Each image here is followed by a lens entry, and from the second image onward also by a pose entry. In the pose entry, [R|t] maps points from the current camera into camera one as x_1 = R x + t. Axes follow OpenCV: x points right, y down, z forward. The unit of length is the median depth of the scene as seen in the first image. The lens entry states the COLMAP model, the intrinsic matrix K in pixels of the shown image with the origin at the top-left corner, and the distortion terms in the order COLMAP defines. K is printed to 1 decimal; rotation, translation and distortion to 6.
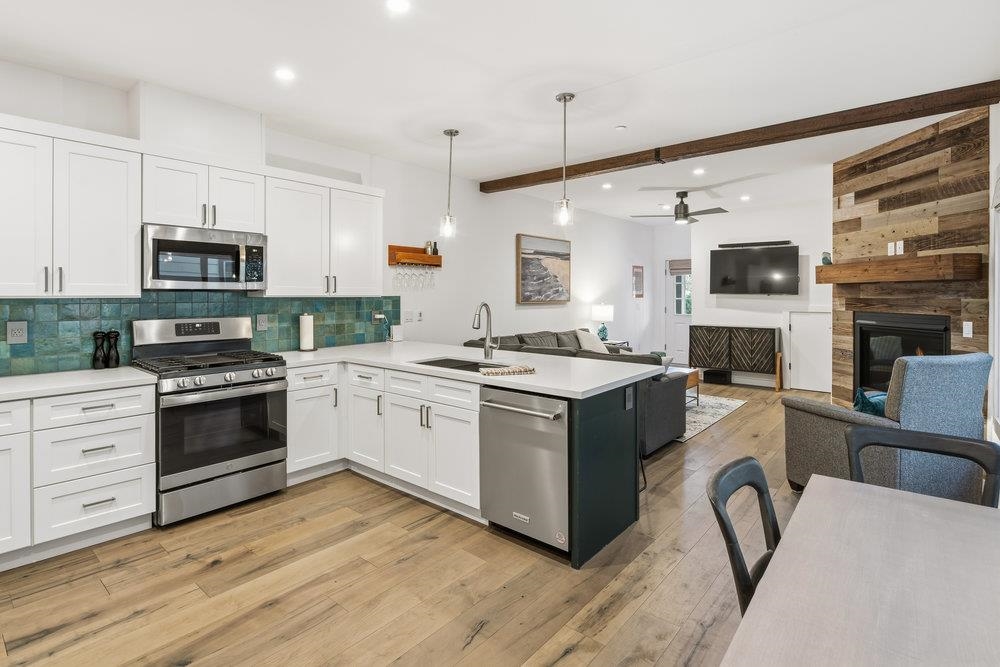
lens RADIAL K [[487.6, 0, 503.7], [0, 487.6, 296.1], [0, 0, 1]] dist [0.004604, 0.000594]
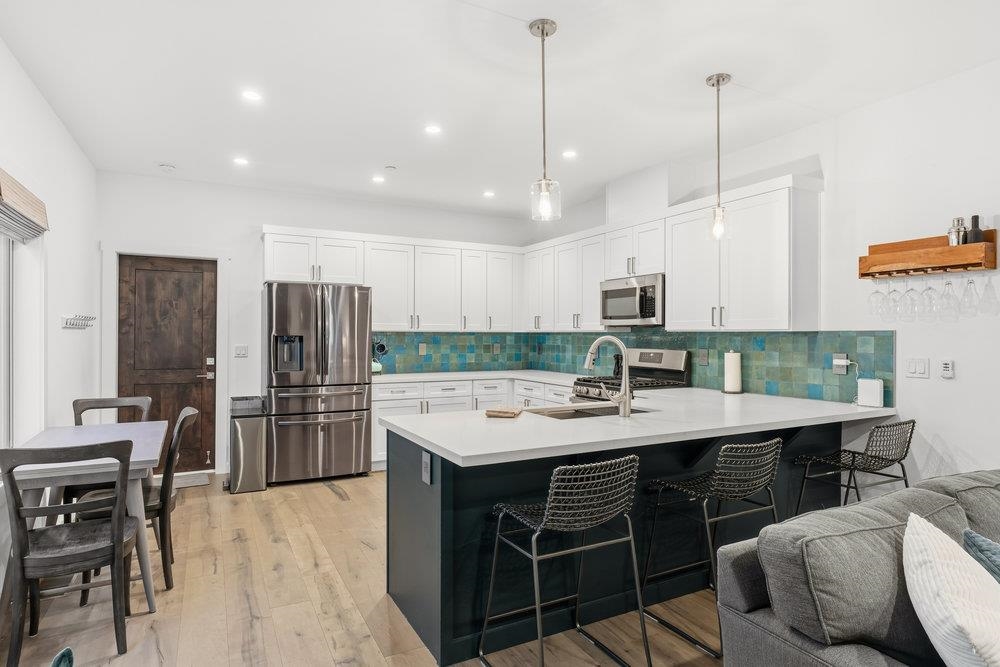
lens RADIAL K [[552.5, 0, 494.4], [0, 552.5, 339.3], [0, 0, 1]] dist [0.007329, 0.000712]
pose [[-0.385601, 0.006670, -0.922641, 0.670856], [-0.004859, 0.999945, 0.009260, 0.008415], [0.922653, 0.008054, -0.385548, 0.975535]]
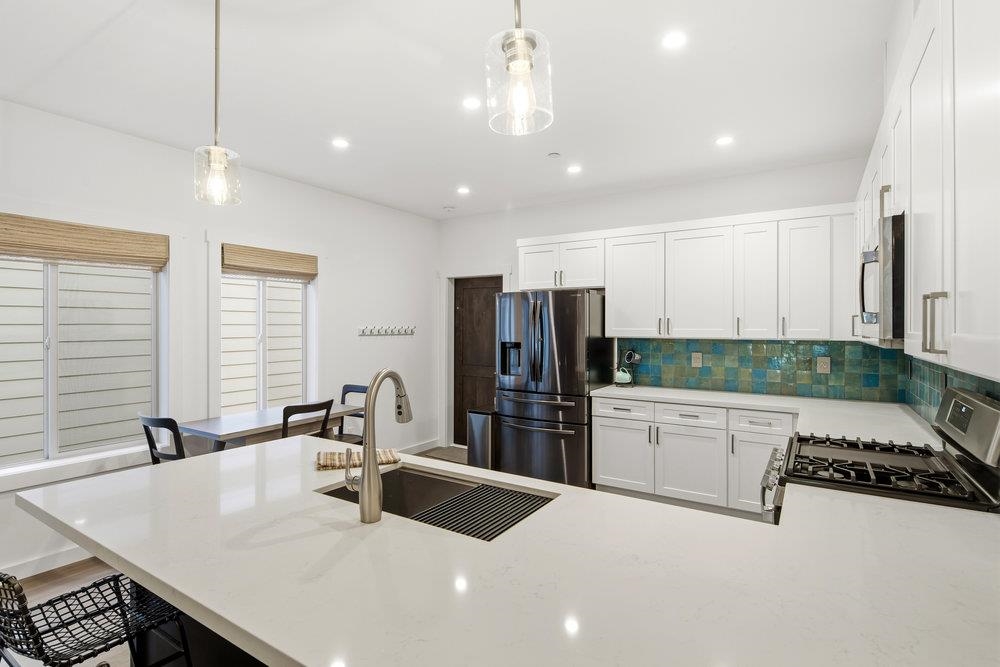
lens RADIAL K [[487.6, 0, 497.8], [0, 487.6, 332.4], [0, 0, 1]] dist [0.004604, 0.000594]
pose [[-0.991801, 0.000241, -0.127789, -0.076817], [-0.001263, 0.999931, 0.011694, -0.020657], [0.127783, 0.011759, -0.991732, 1.203574]]
